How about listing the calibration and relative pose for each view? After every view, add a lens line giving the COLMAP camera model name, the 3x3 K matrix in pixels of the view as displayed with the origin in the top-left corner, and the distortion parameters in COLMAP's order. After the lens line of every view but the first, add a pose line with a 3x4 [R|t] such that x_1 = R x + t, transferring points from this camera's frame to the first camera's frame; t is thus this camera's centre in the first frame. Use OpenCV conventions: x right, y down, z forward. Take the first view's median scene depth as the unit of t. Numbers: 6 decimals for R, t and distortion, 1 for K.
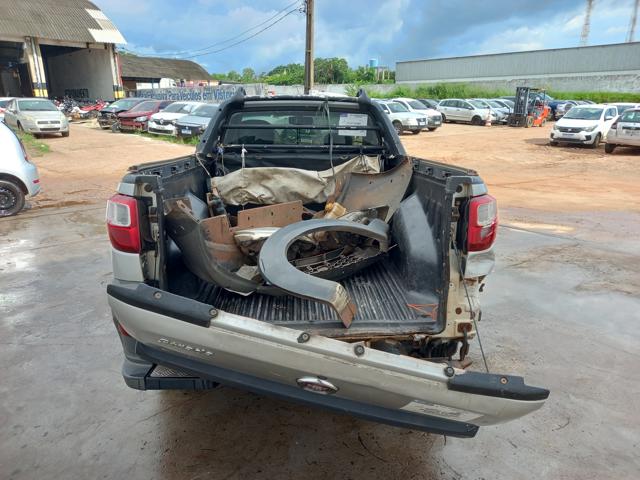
lens RADIAL K [[461.9, 0, 318.2], [0, 461.9, 258.8], [0, 0, 1]] dist [0.016848, -0.003687]
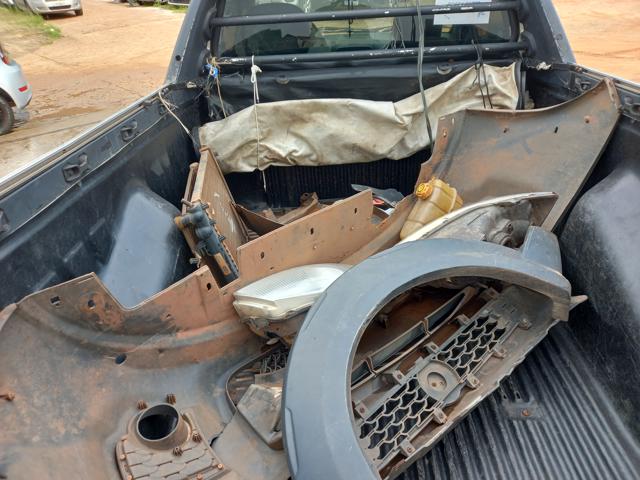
lens RADIAL K [[466.3, 0, 320.8], [0, 466.3, 258.2], [0, 0, 1]] dist [0.007572, -0.001015]
pose [[0.995322, -0.016191, -0.095250, -0.036519], [0.039861, 0.966861, 0.252171, -0.154047], [0.088011, -0.254788, 0.962984, 0.425627]]
